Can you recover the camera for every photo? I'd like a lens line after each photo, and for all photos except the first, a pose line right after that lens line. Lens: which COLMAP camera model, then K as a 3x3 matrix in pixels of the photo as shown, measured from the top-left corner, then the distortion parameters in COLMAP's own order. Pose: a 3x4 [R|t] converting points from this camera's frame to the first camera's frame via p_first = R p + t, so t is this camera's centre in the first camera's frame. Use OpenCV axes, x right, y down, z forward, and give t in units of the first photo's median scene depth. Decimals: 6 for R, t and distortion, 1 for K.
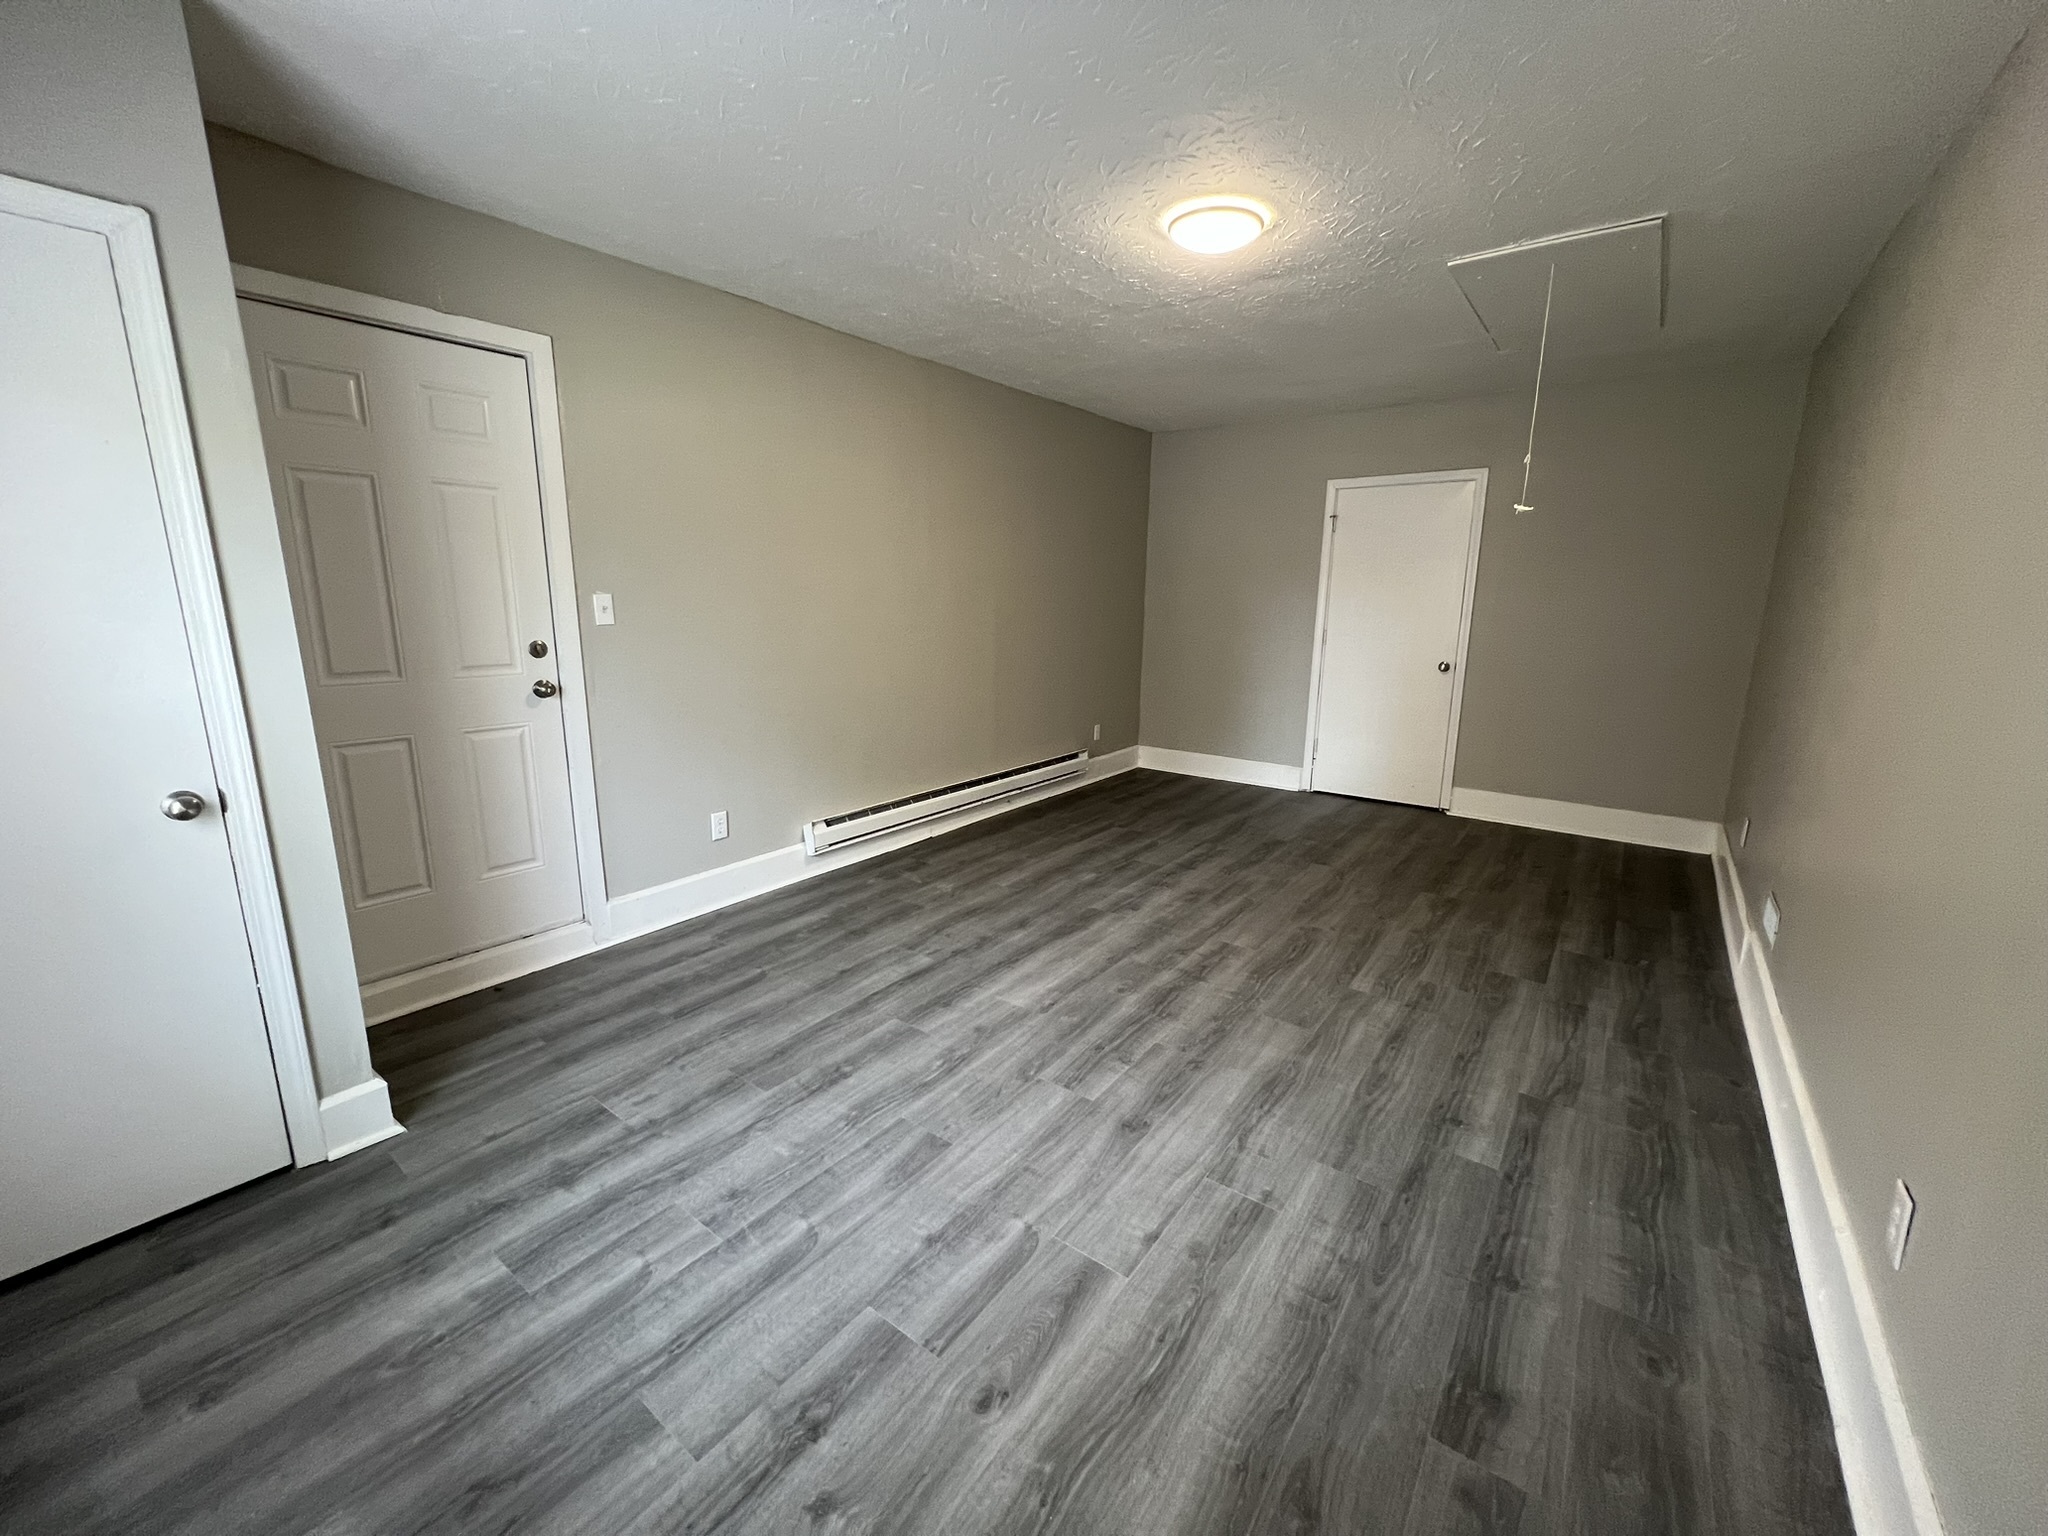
lens RADIAL K [[819.6, 0, 1018.0], [0, 819.6, 765.0], [0, 0, 1]] dist [-0.002372, 0.000386]
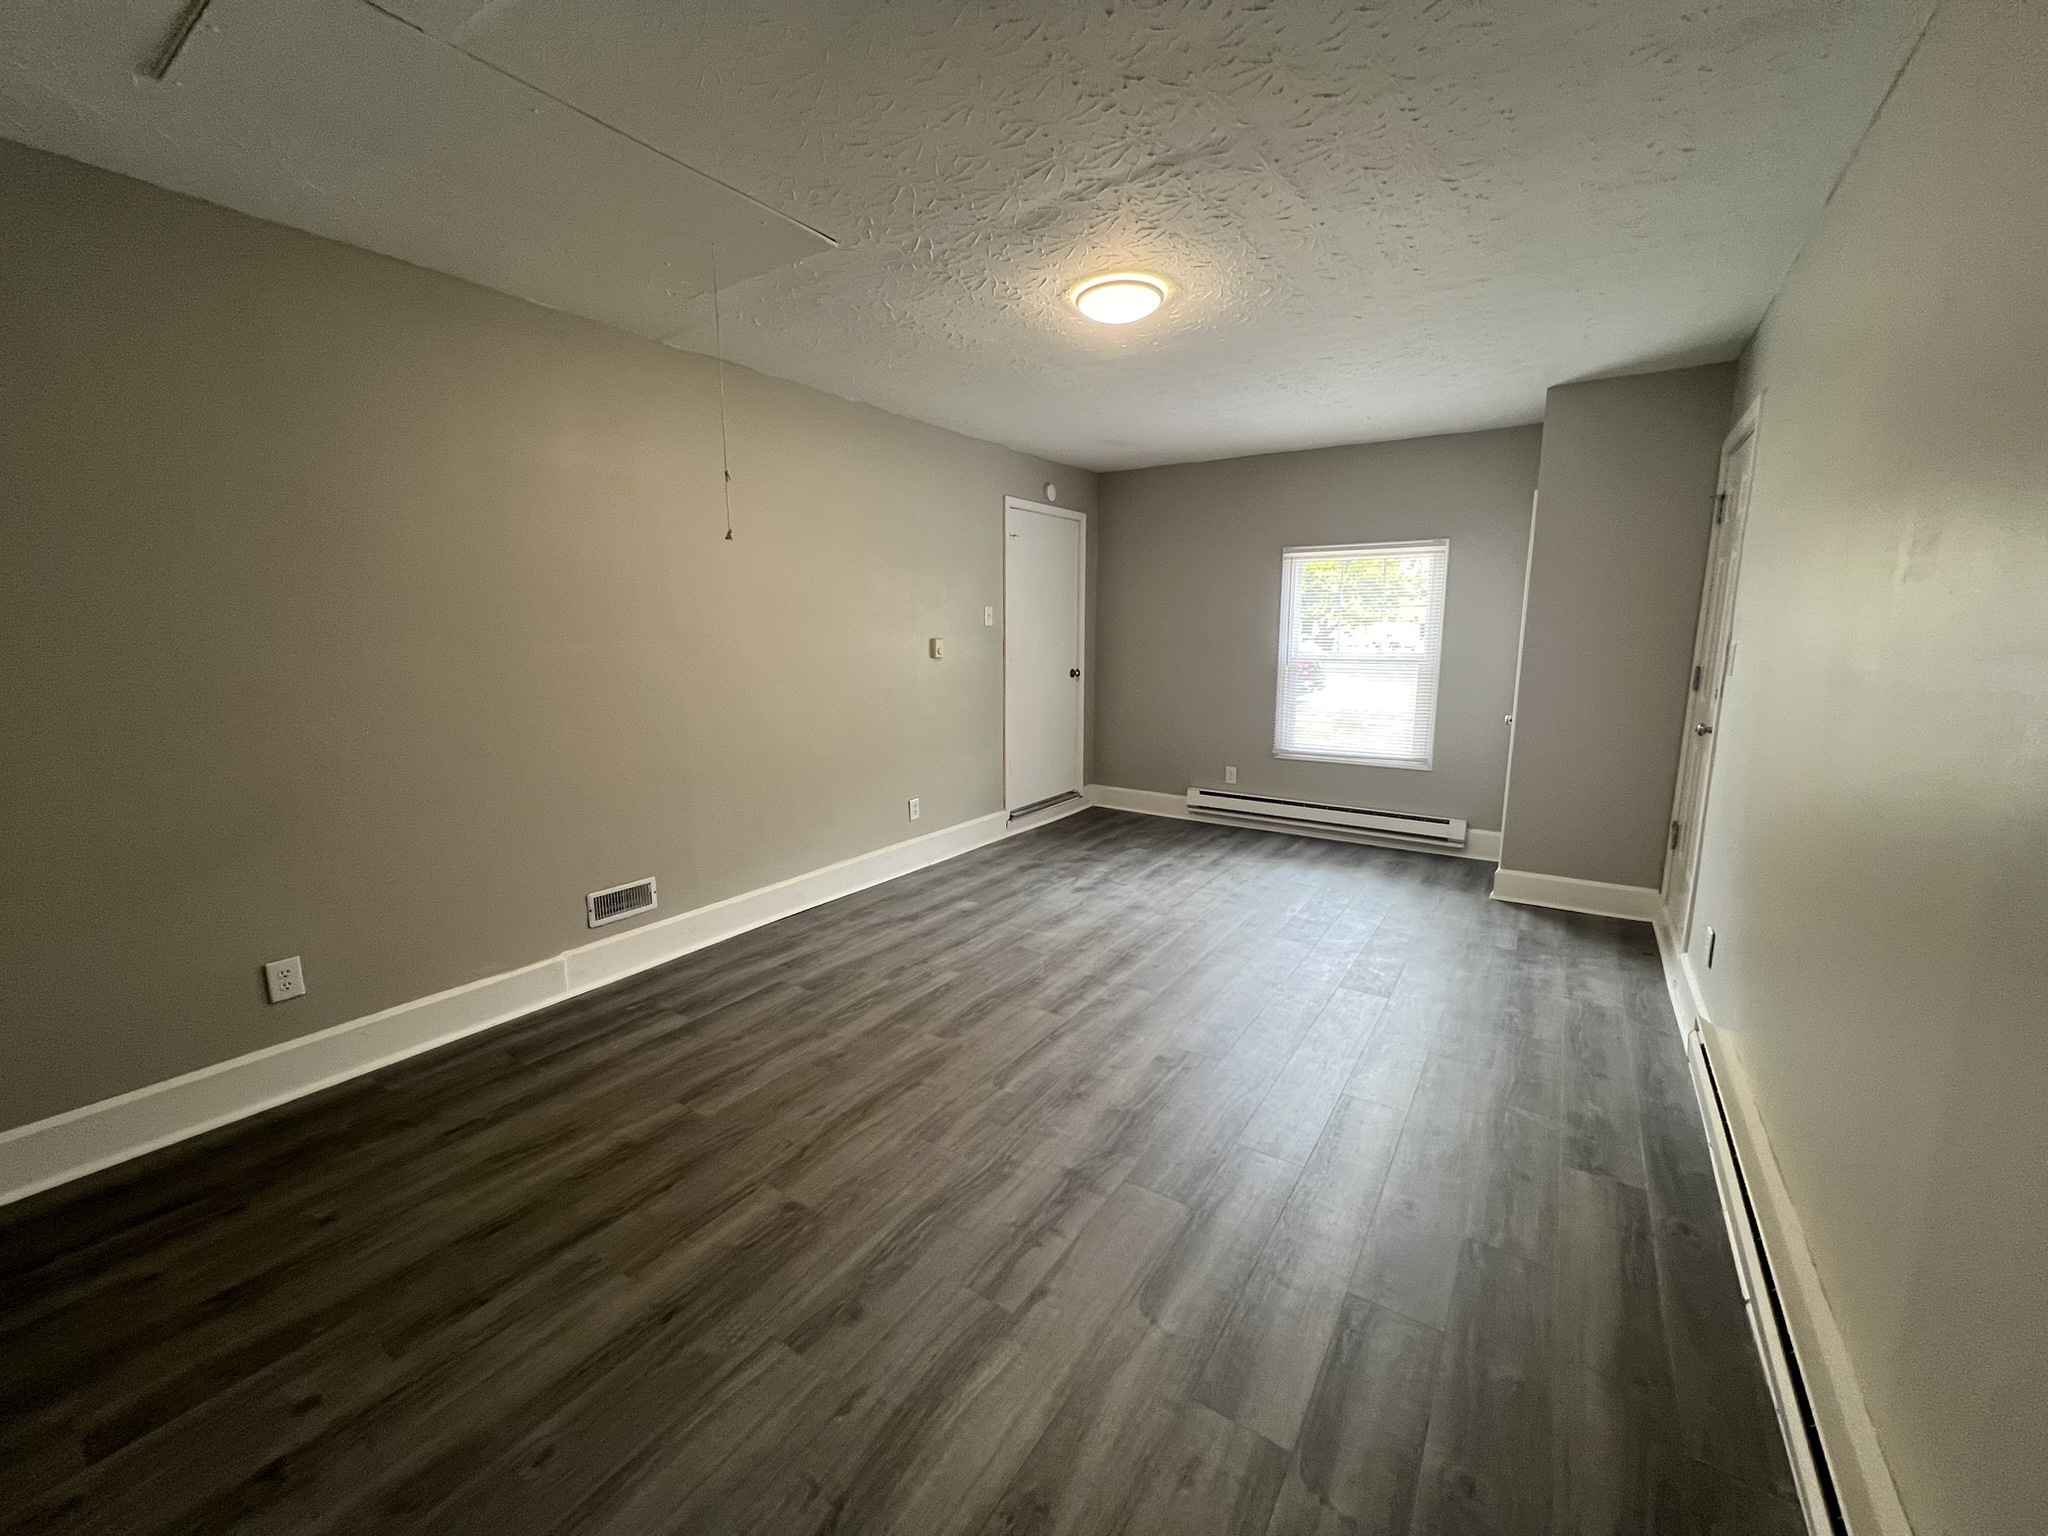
lens RADIAL K [[819.6, 0, 1017.8], [0, 819.6, 767.5], [0, 0, 1]] dist [-0.002372, 0.000386]
pose [[-0.998442, 0.001080, -0.055790, 0.399577], [-0.019722, 0.928457, 0.370915, -0.438637], [0.052199, 0.371437, -0.926990, 2.020106]]
